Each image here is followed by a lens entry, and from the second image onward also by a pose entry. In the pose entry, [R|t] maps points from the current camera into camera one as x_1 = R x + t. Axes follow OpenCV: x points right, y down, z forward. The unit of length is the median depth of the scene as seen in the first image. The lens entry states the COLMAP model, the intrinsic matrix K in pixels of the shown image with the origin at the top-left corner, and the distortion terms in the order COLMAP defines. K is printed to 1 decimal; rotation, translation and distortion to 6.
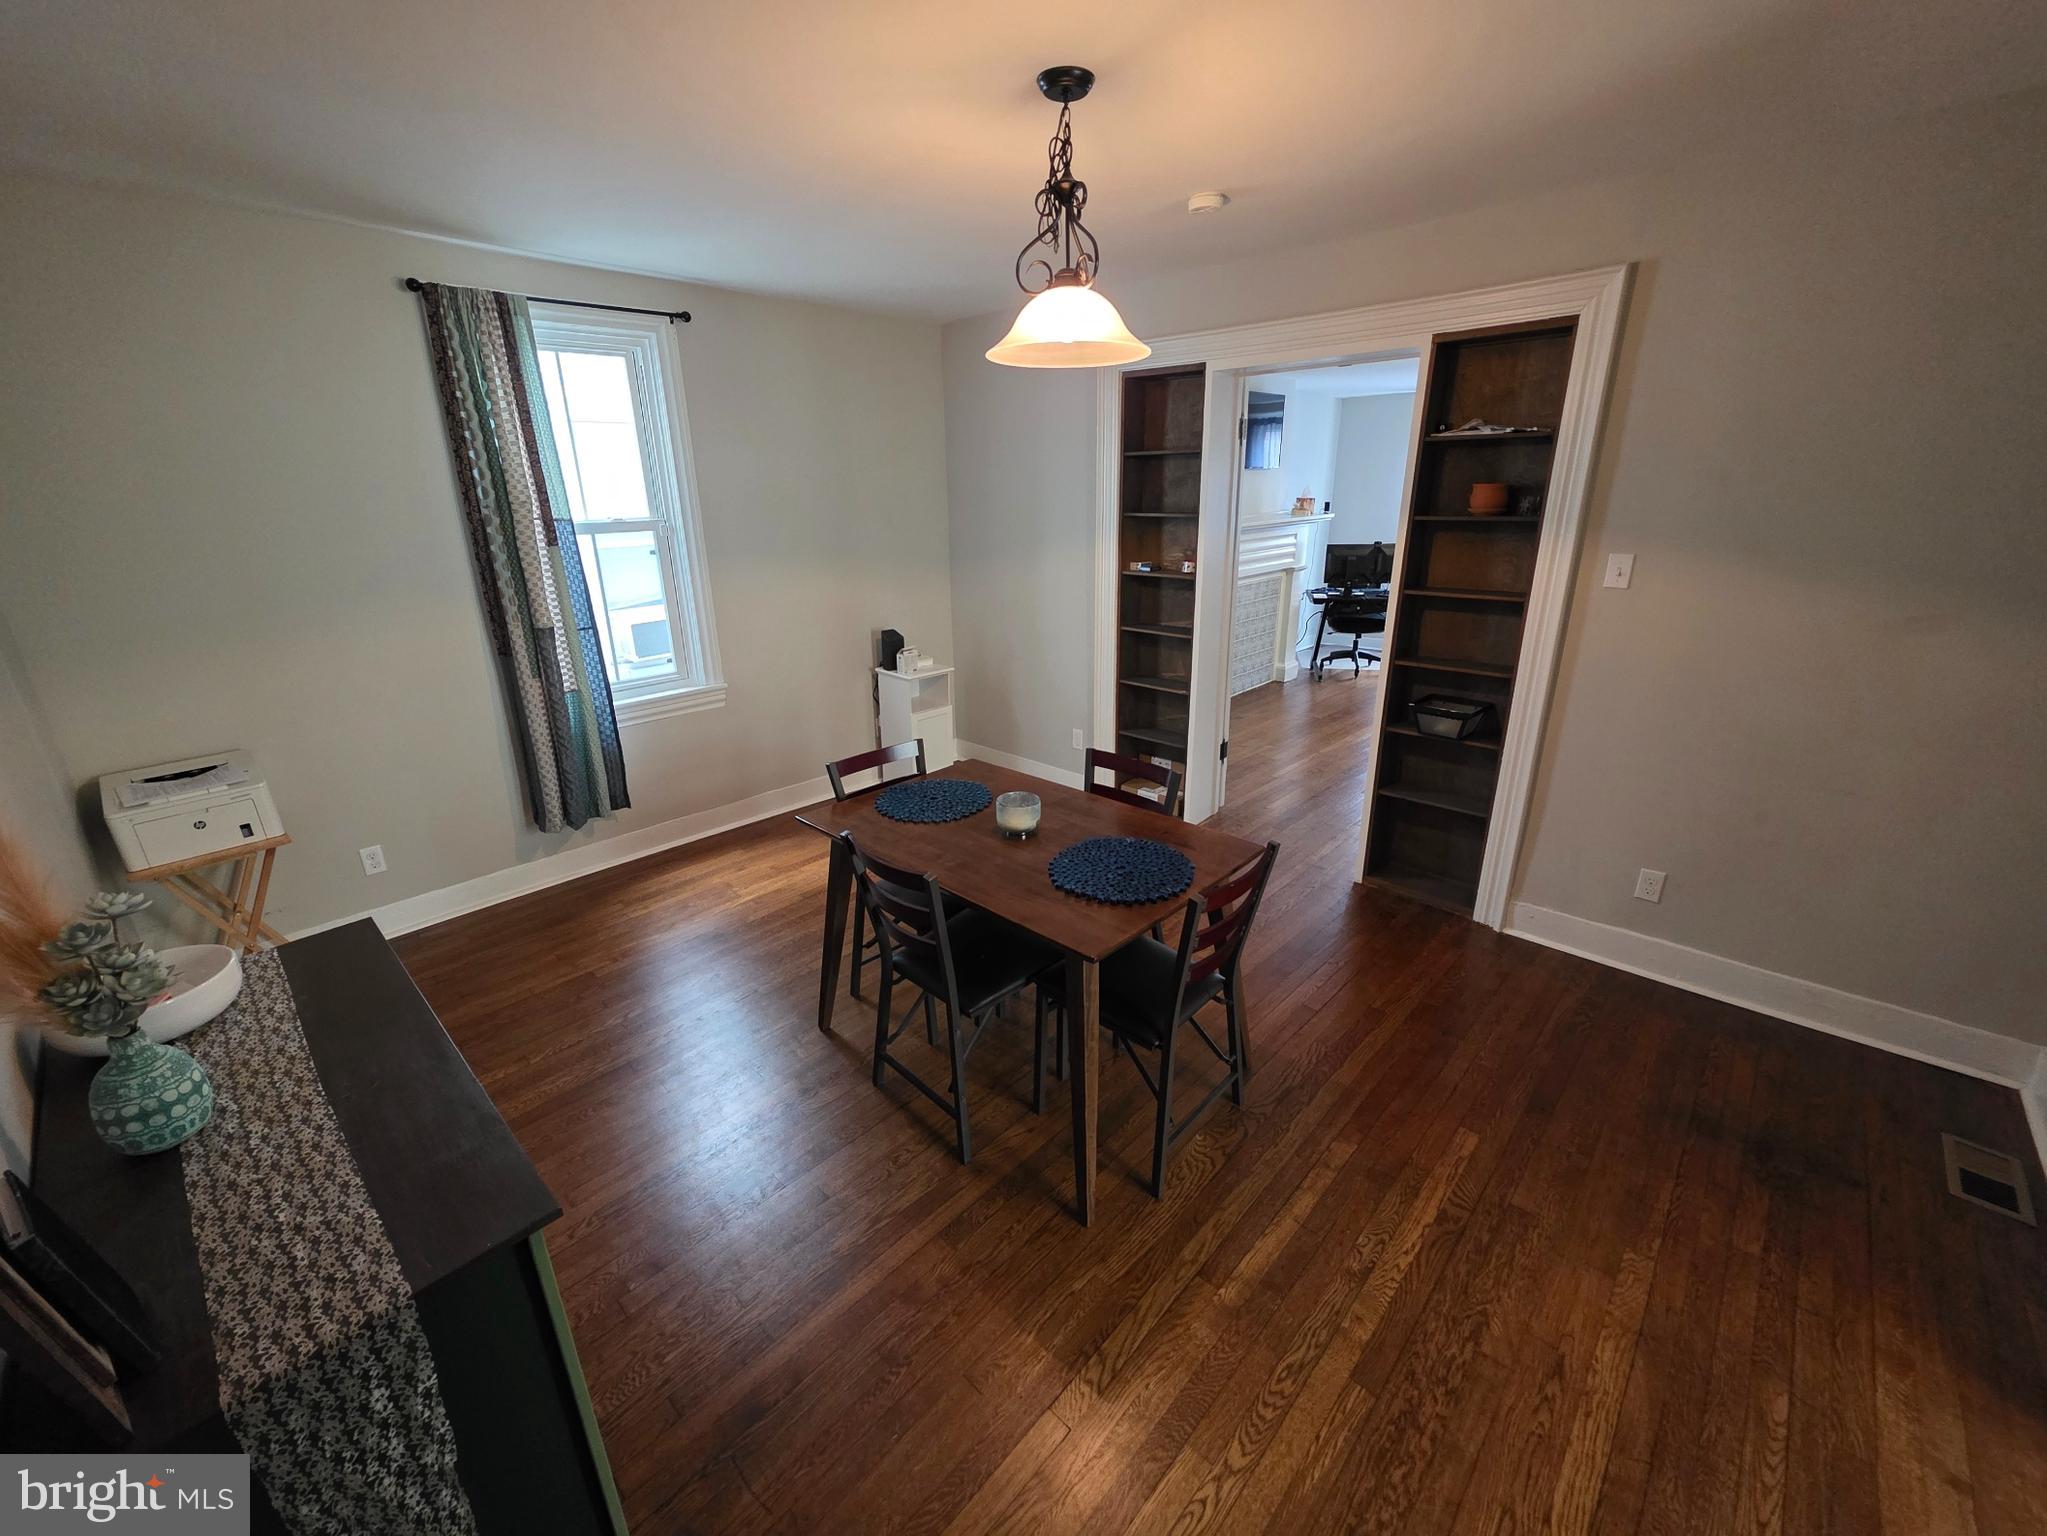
lens RADIAL K [[819.8, 0, 1029.2], [0, 819.8, 766.3], [0, 0, 1]] dist [0.000880, 0.000562]
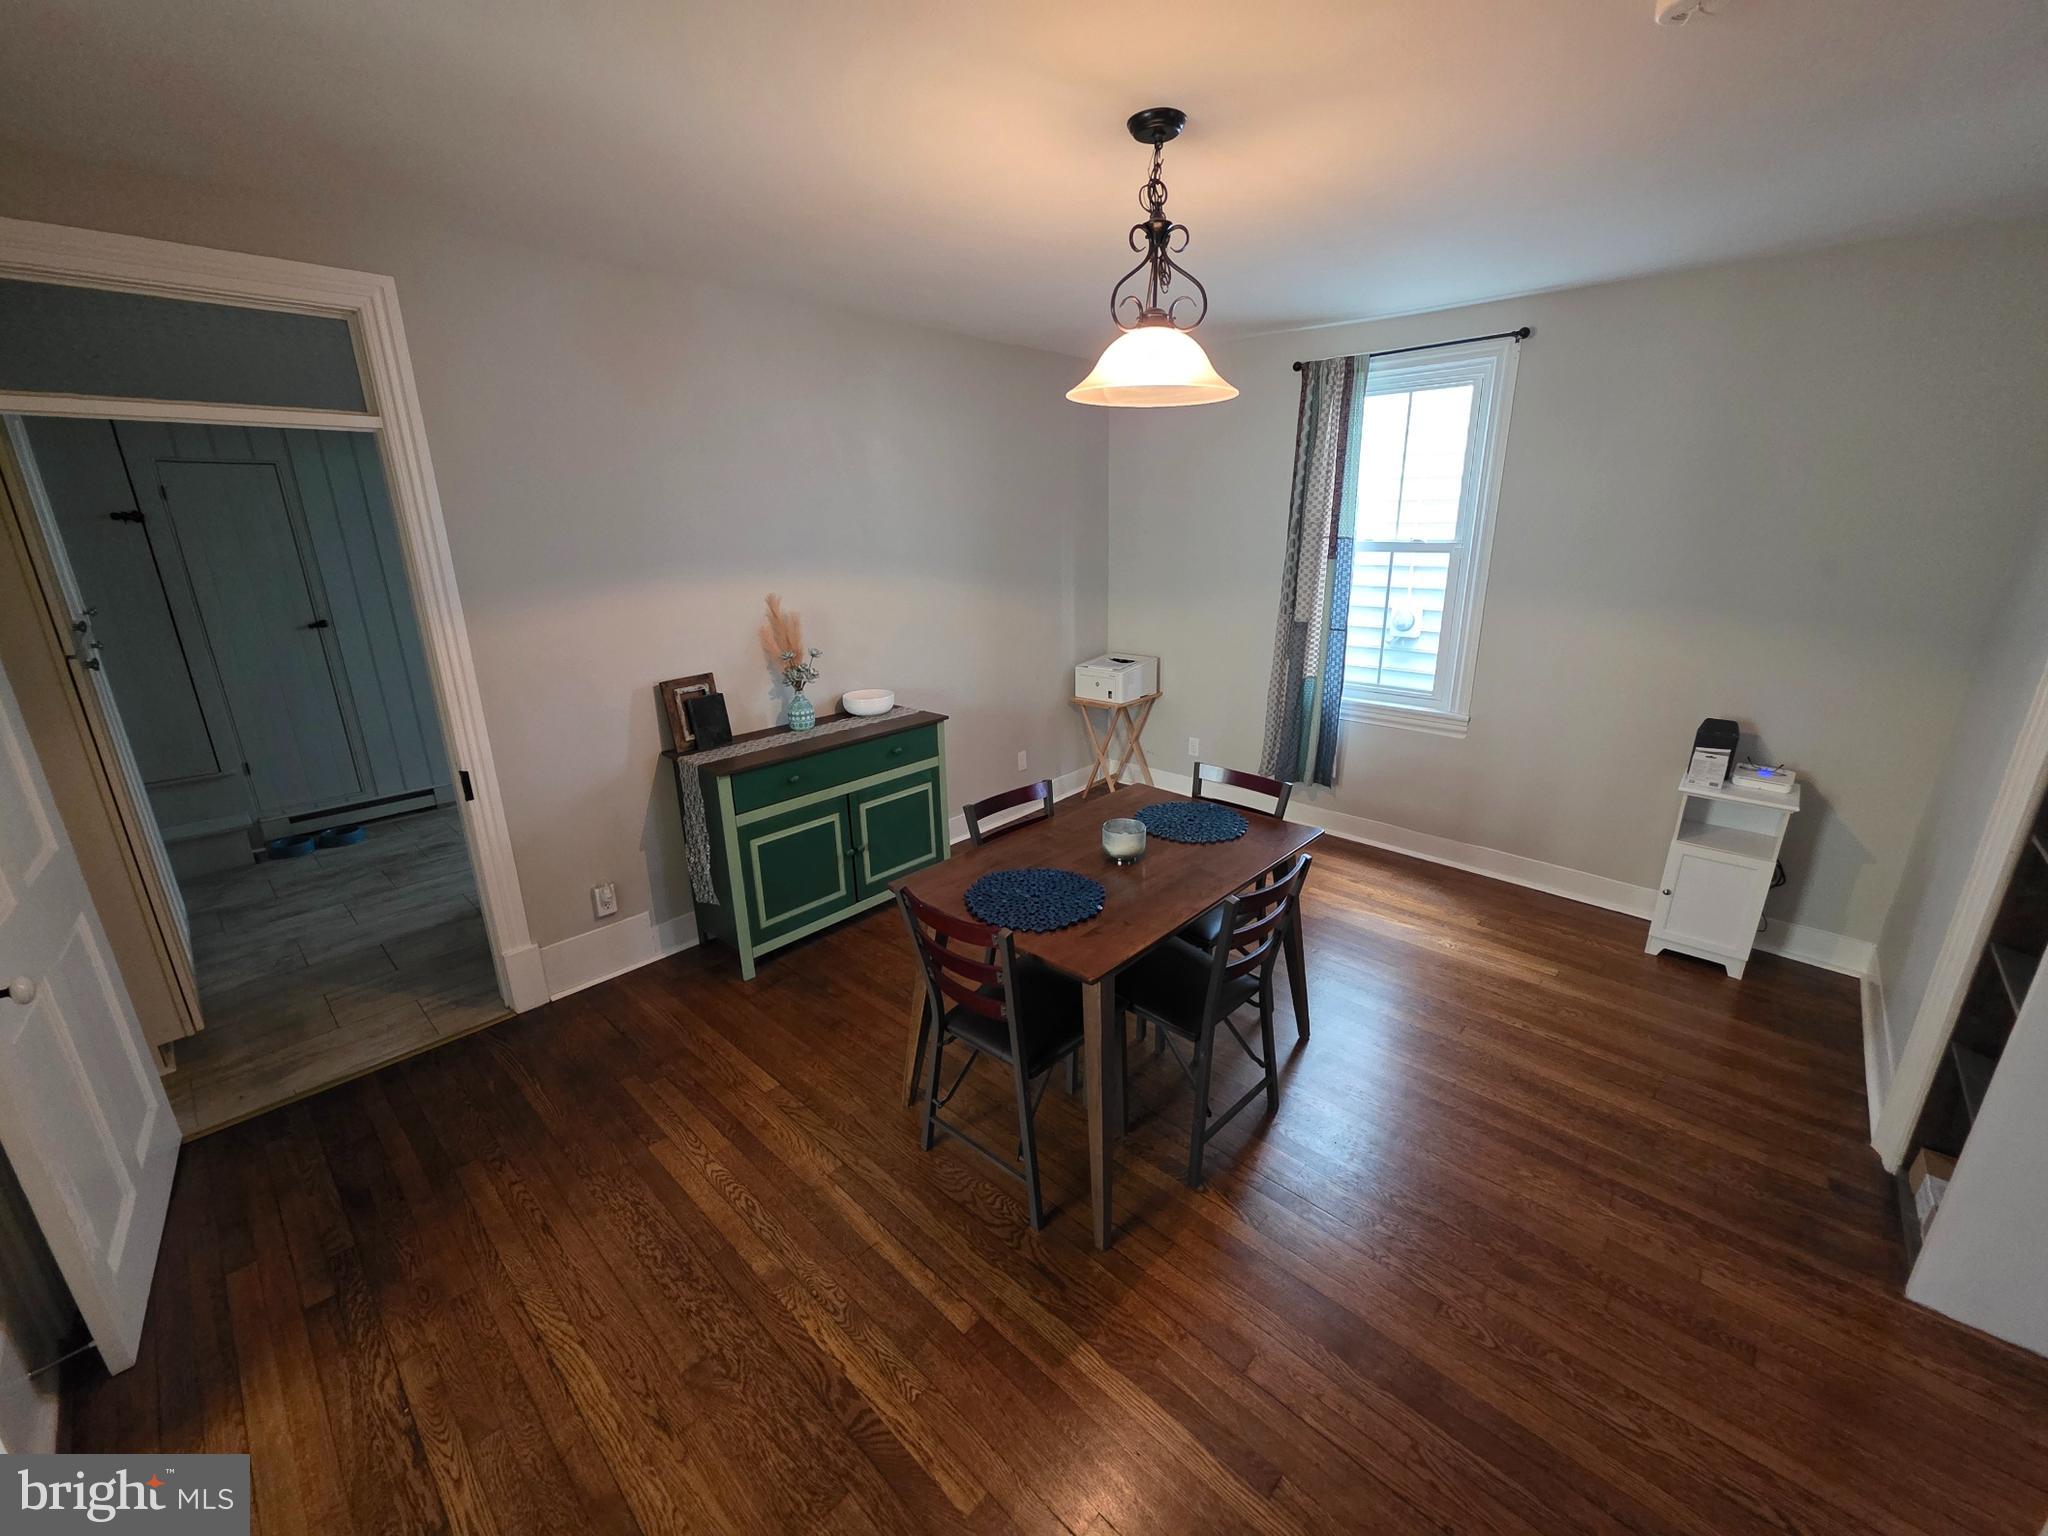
lens RADIAL K [[820.2, 0, 1031.1], [0, 820.2, 767.0], [0, 0, 1]] dist [0.000880, 0.000562]
pose [[0.006495, 0.314099, -0.949368, 0.861639], [-0.313831, 0.902062, 0.296300, -0.270586], [0.949457, 0.296017, 0.104432, 0.694856]]
